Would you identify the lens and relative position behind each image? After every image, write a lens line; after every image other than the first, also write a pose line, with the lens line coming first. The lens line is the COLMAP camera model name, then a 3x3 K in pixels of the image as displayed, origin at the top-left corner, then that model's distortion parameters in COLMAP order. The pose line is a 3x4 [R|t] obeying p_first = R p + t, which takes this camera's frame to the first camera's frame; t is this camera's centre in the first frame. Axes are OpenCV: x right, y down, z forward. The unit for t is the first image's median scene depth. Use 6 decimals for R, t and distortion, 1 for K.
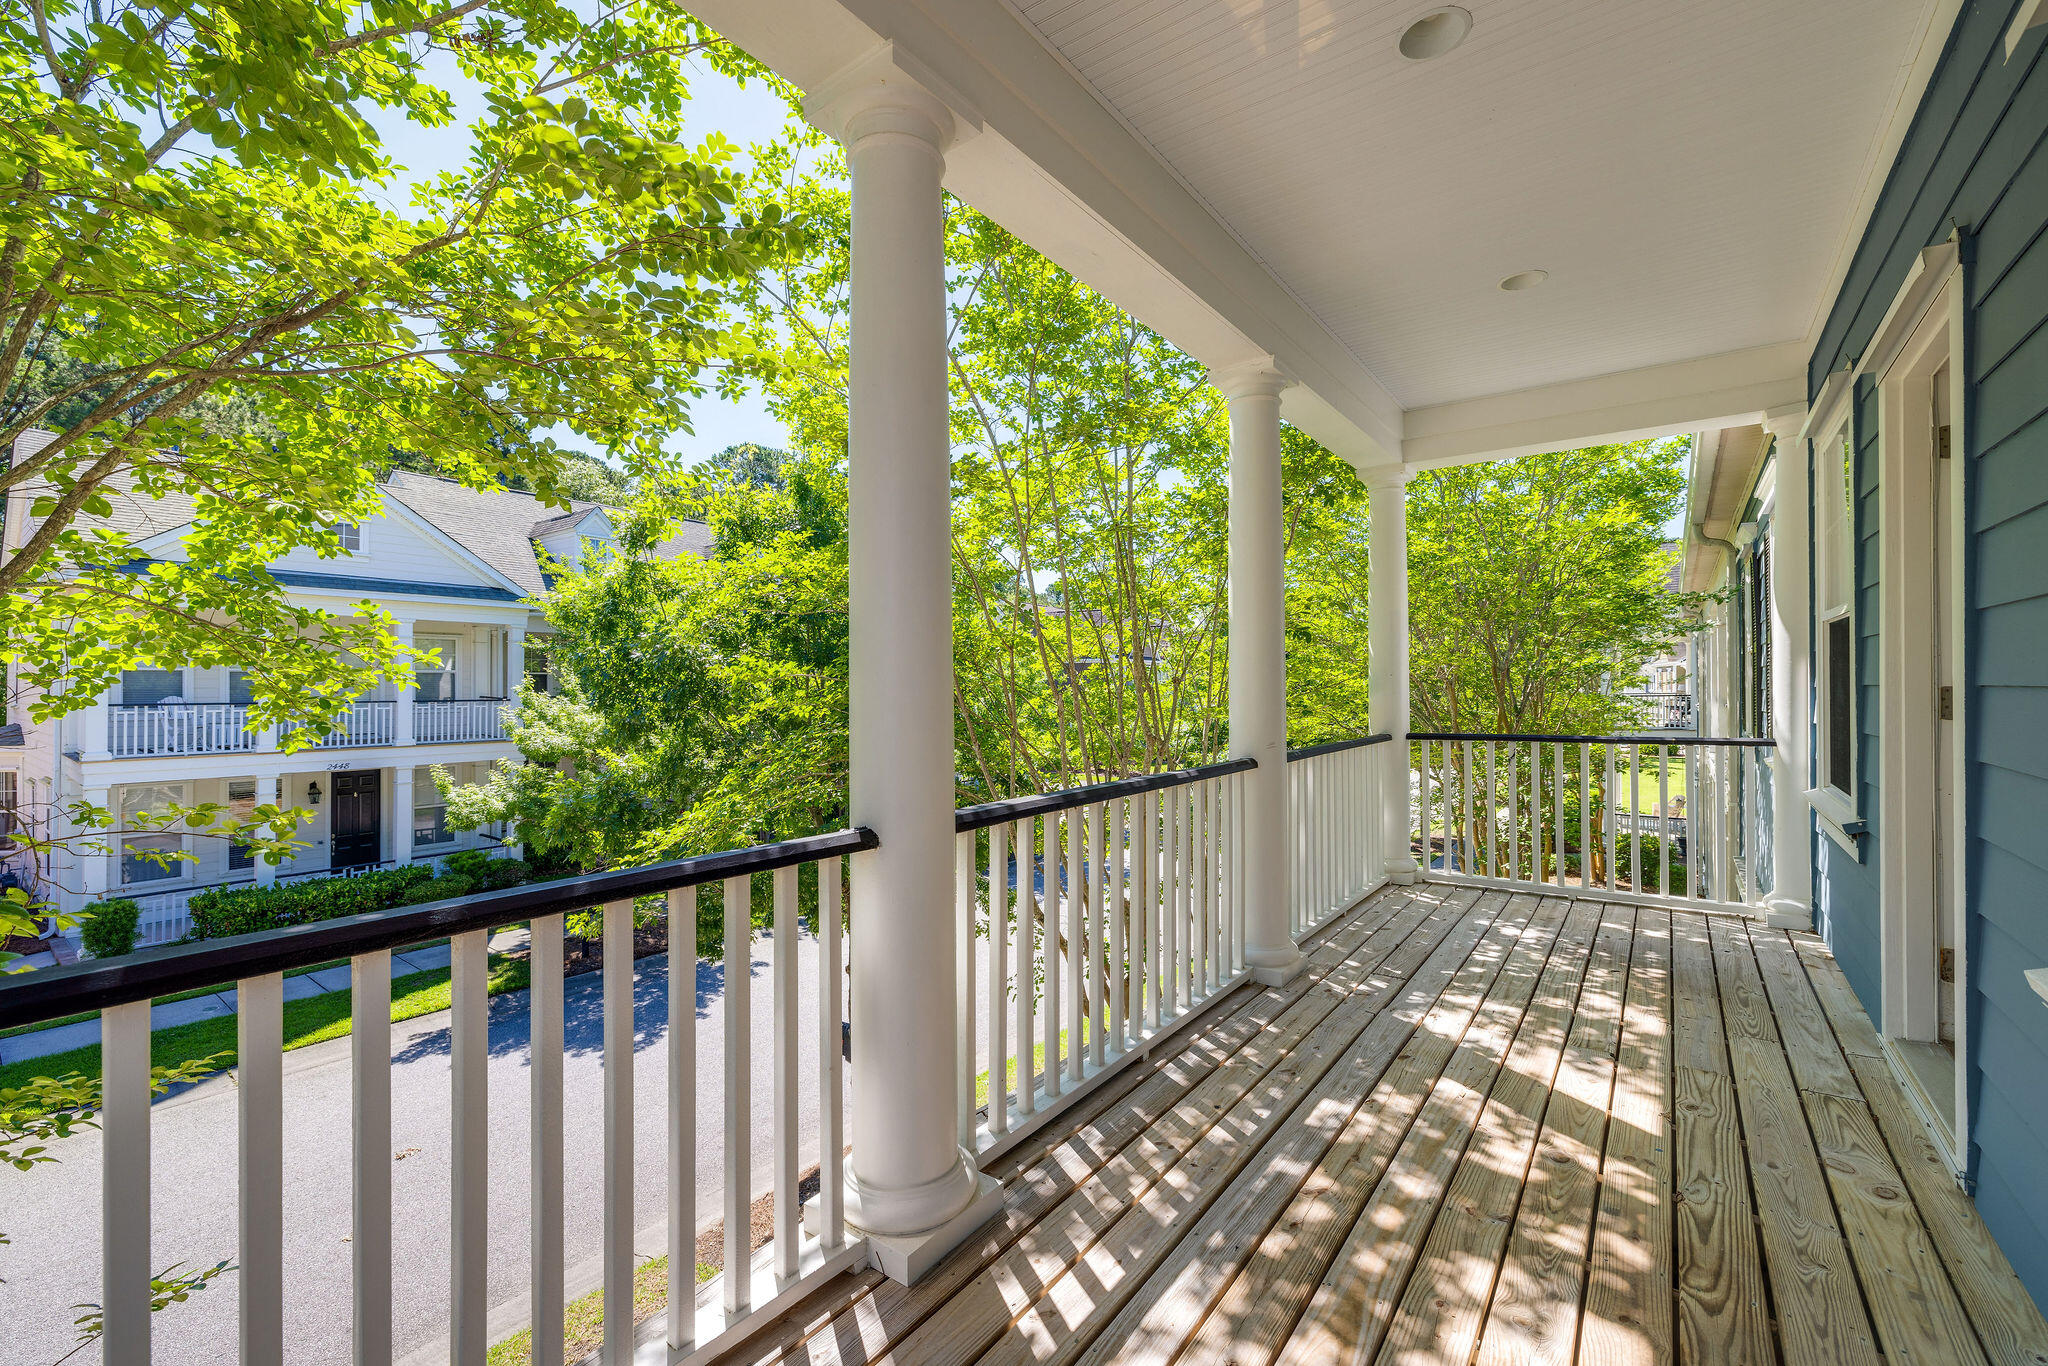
lens RADIAL K [[874.0, 0, 1011.9], [0, 874.0, 679.9], [0, 0, 1]] dist [-0.000307, -0.000240]
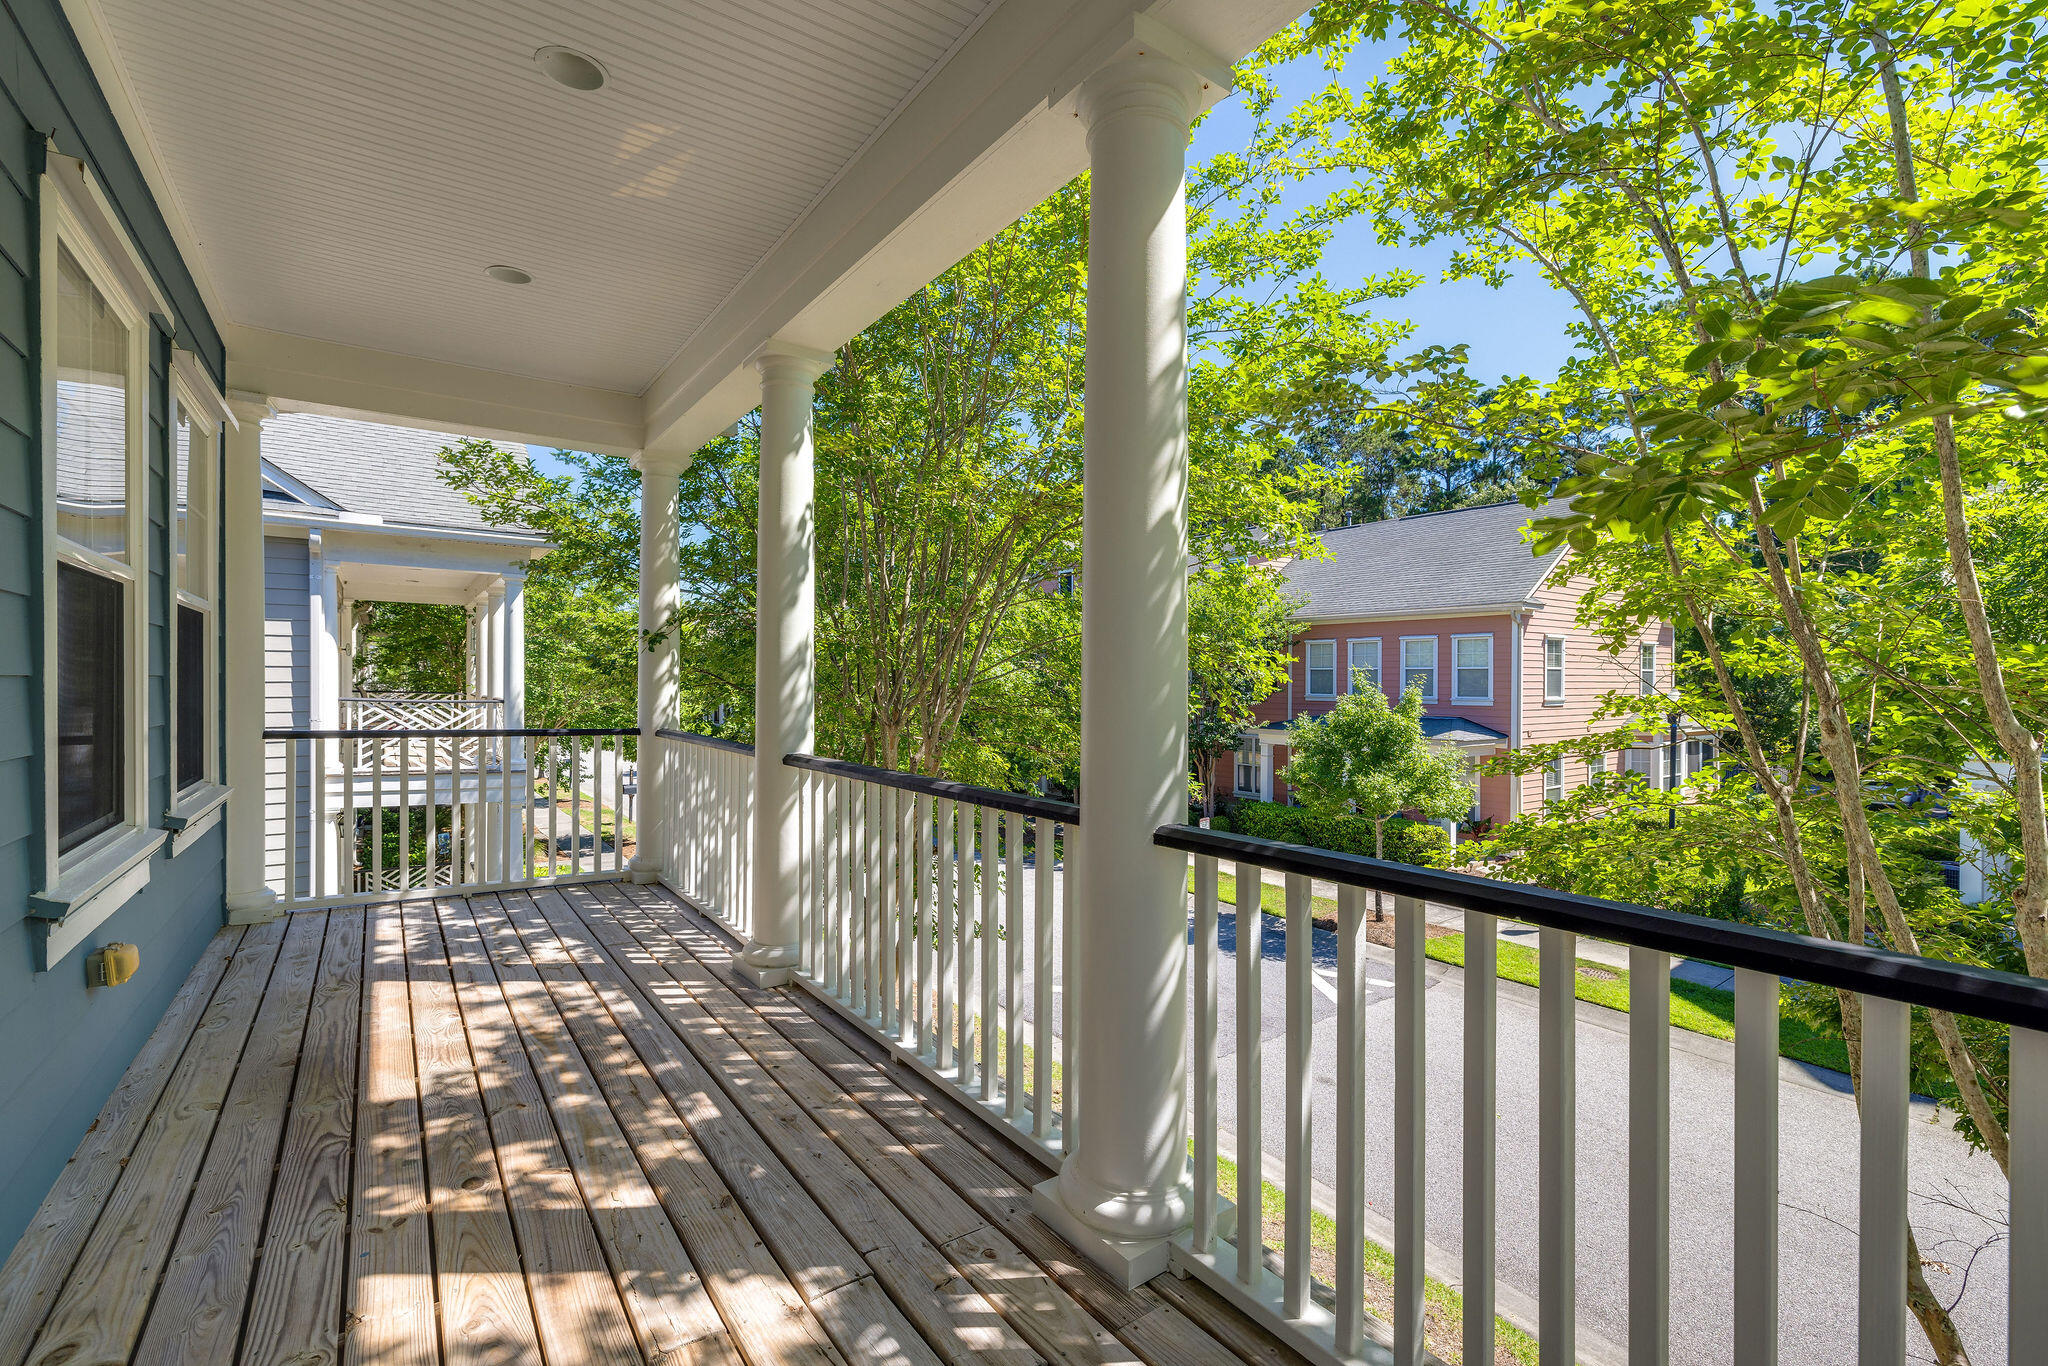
lens RADIAL K [[874.0, 0, 1011.9], [0, 874.0, 679.9], [0, 0, 1]] dist [-0.000307, -0.000240]
pose [[-0.293731, 0.003685, -0.955881, 1.327809], [-0.000232, 0.999992, 0.003927, 0.009476], [0.955888, 0.001375, -0.293728, 1.799361]]
